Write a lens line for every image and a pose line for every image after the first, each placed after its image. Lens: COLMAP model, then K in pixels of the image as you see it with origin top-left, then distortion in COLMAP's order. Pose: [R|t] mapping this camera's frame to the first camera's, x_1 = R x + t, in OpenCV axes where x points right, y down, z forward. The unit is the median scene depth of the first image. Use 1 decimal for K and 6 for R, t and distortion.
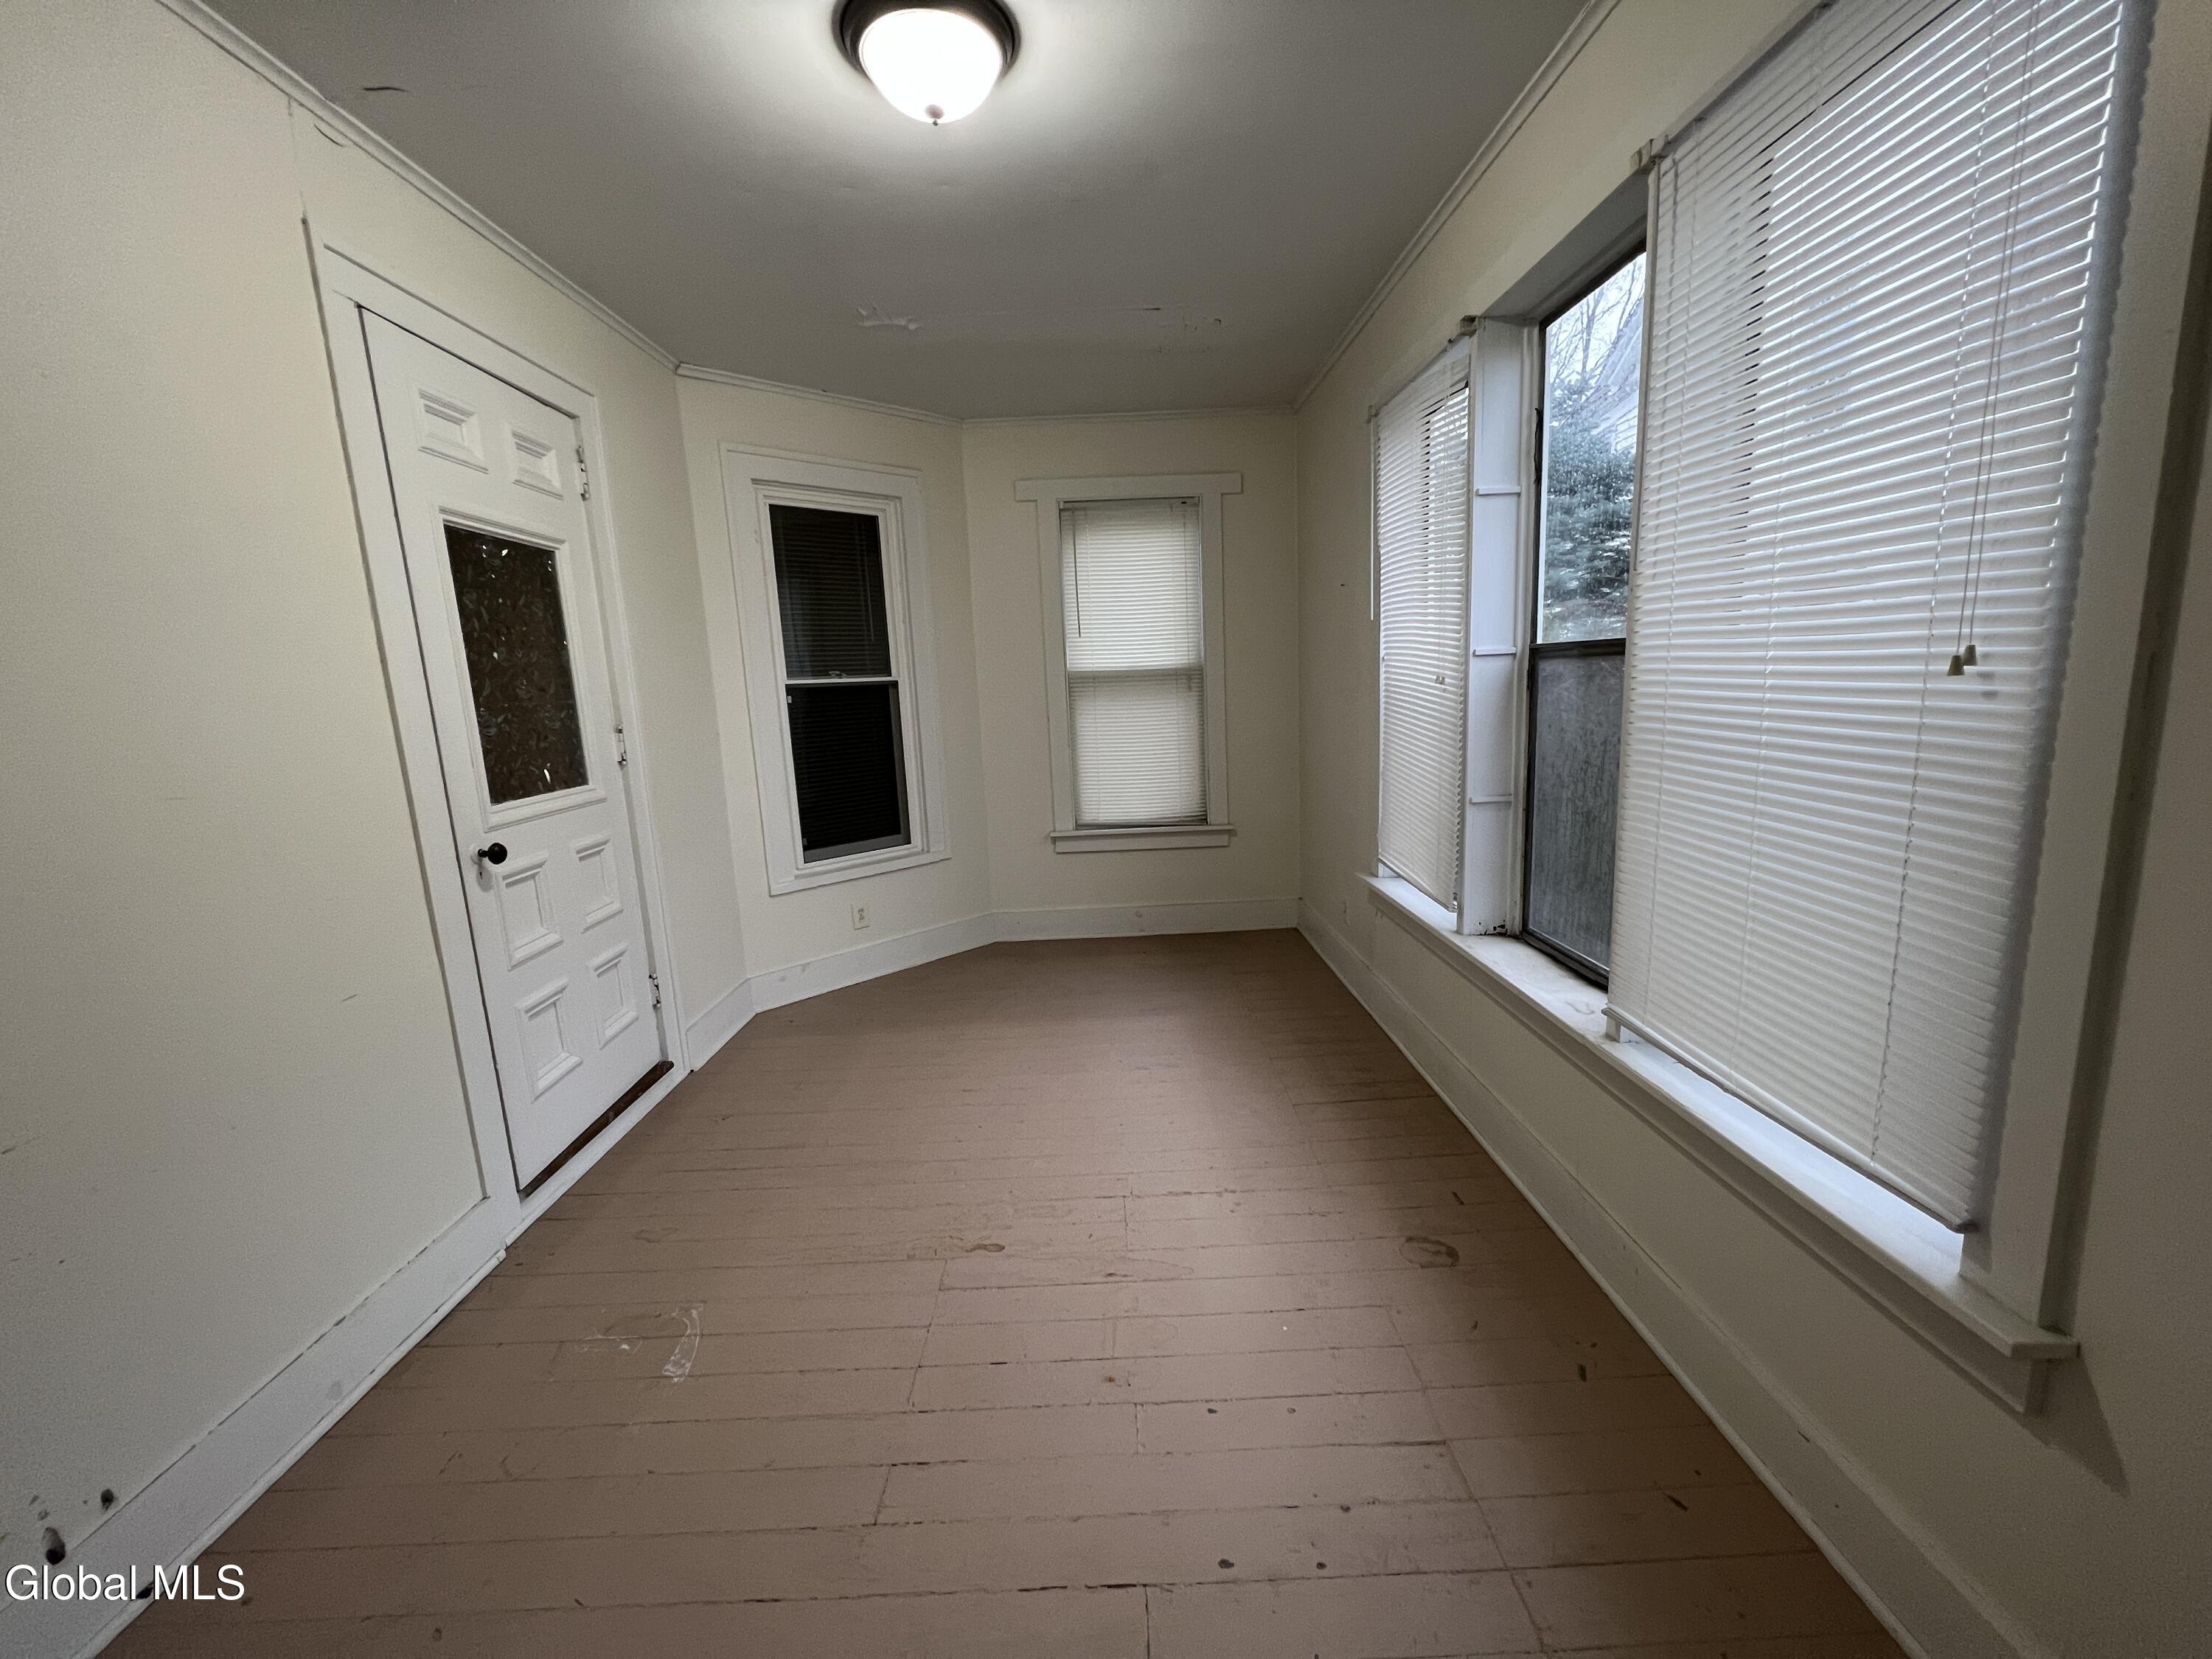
lens RADIAL K [[881.3, 0, 1106.0], [0, 881.3, 829.5], [0, 0, 1]] dist [0.000842, -0.000155]
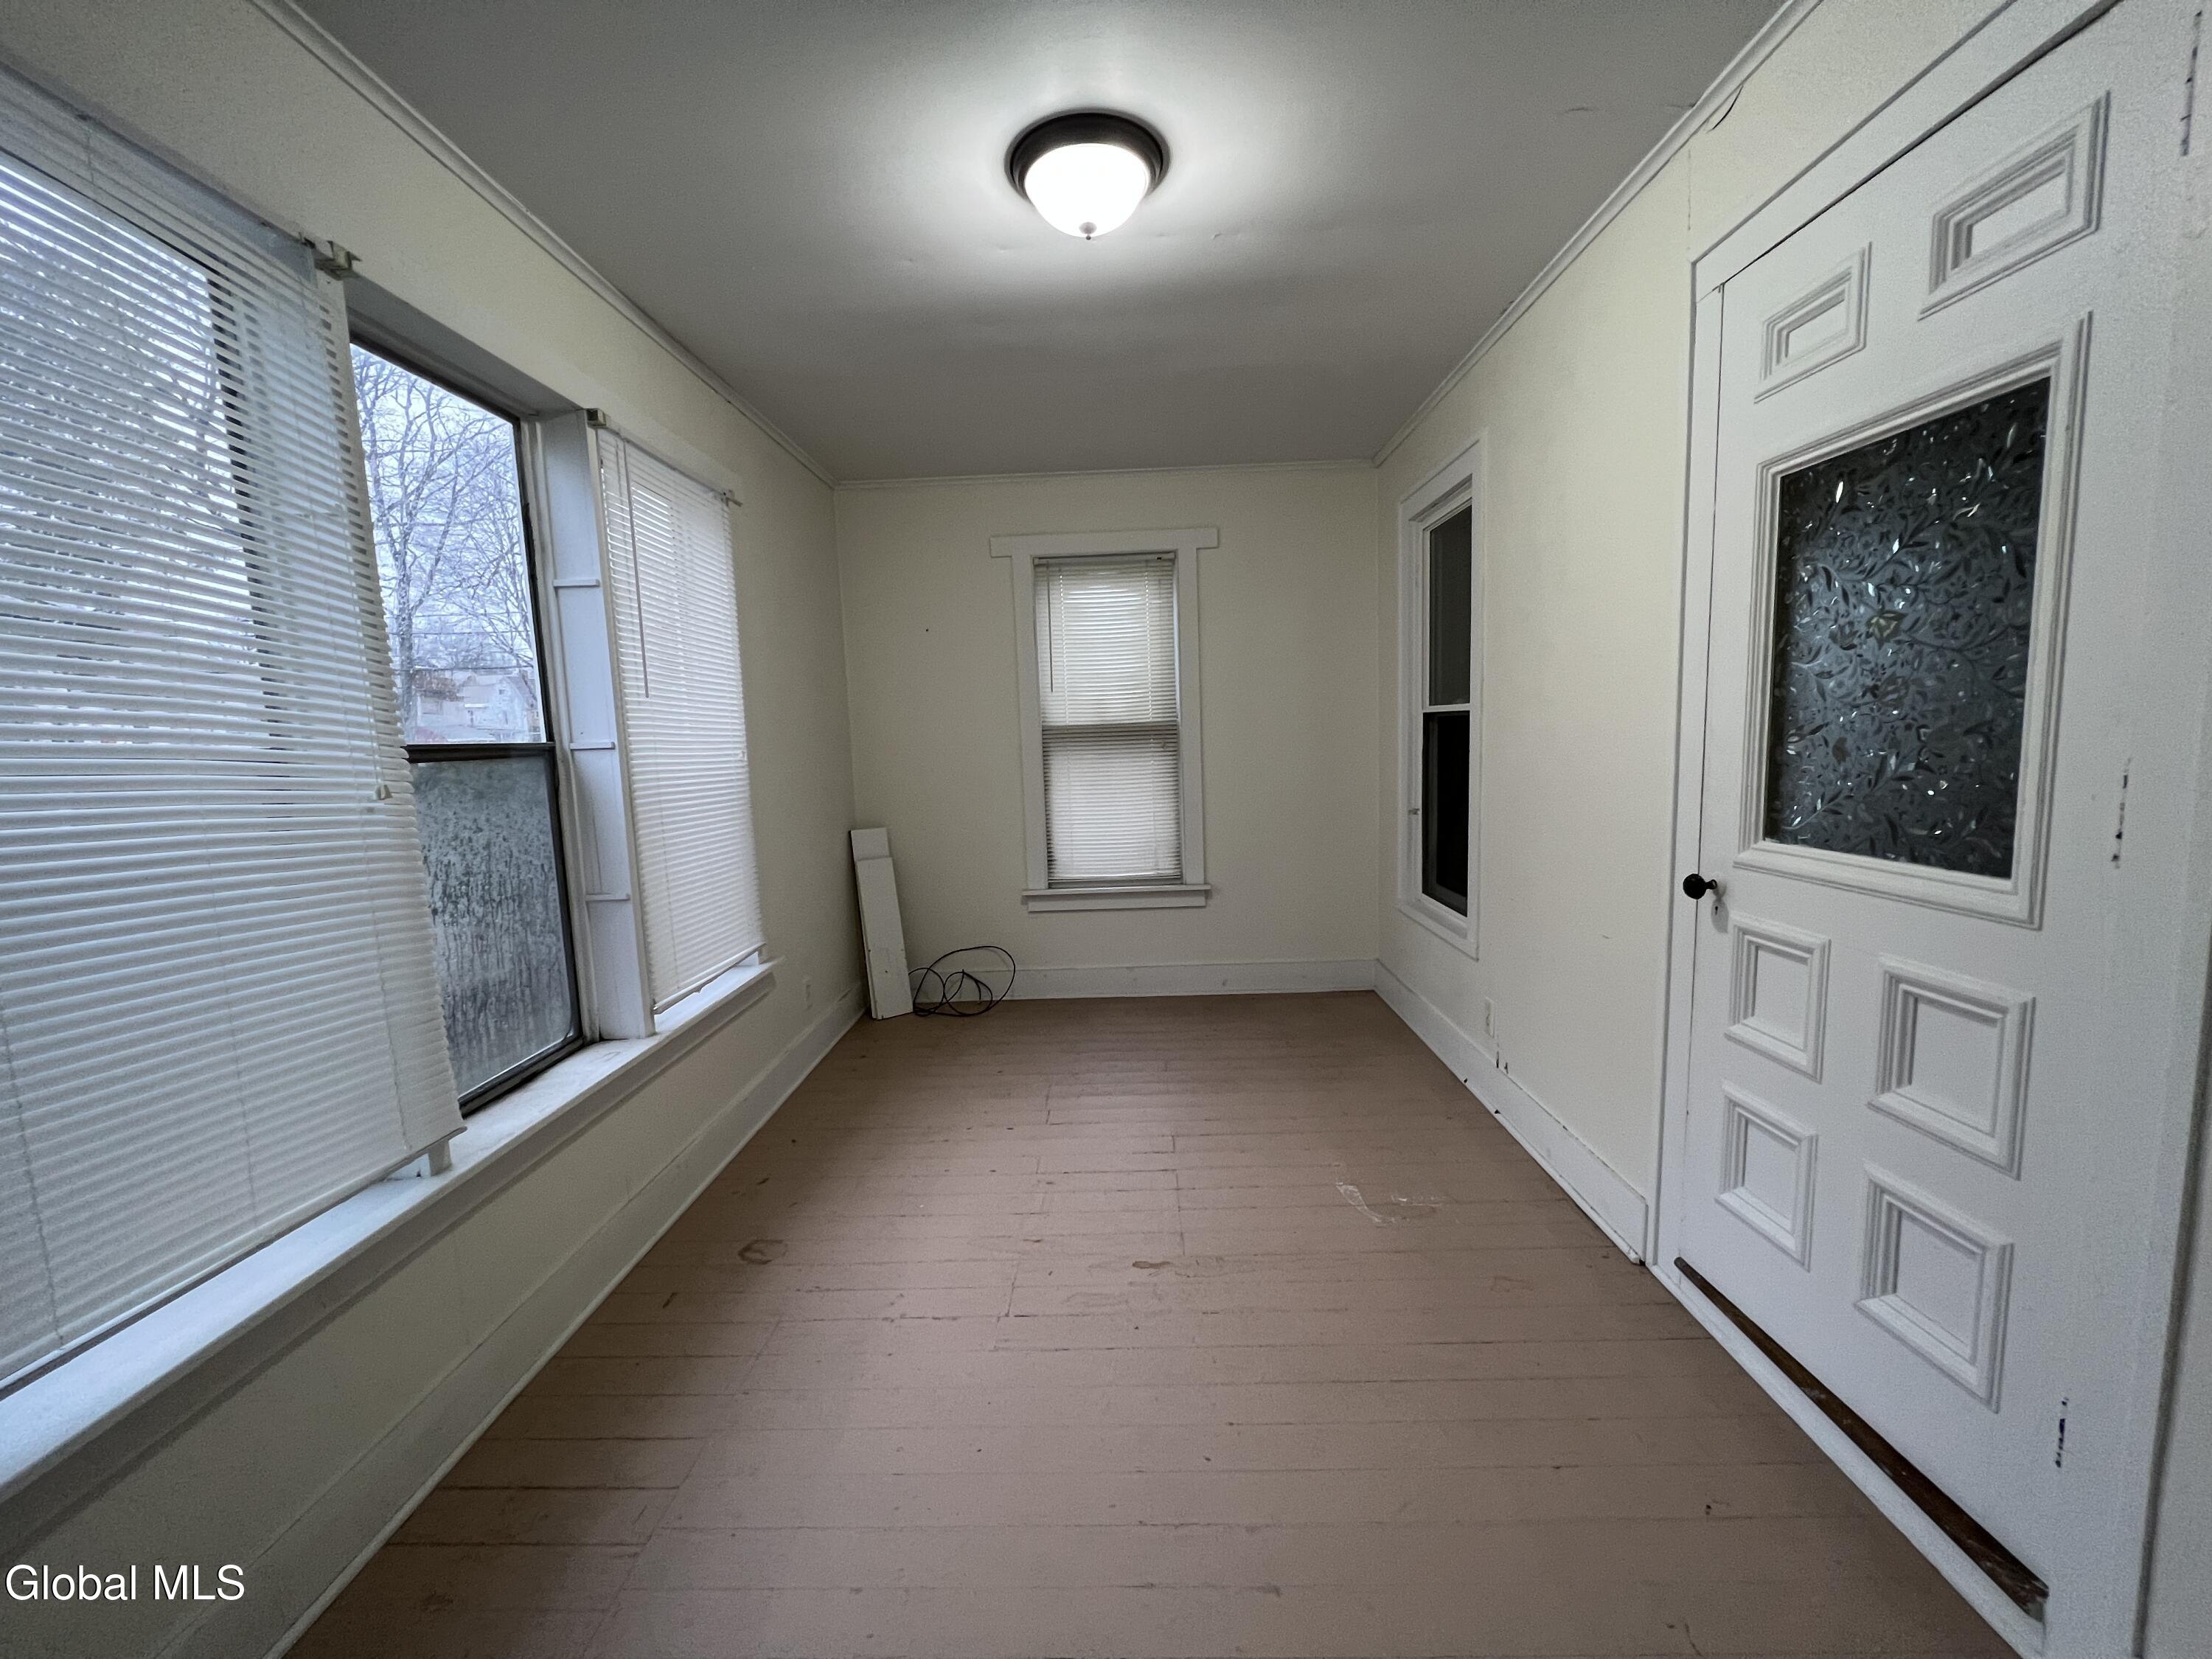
lens RADIAL K [[881.3, 0, 1106.0], [0, 881.3, 829.5], [0, 0, 1]] dist [0.000842, -0.000155]
pose [[-0.996006, 0.077499, 0.044348, -0.170141], [0.086677, 0.958460, 0.271738, -0.314841], [-0.021446, 0.274496, -0.961349, 1.868756]]
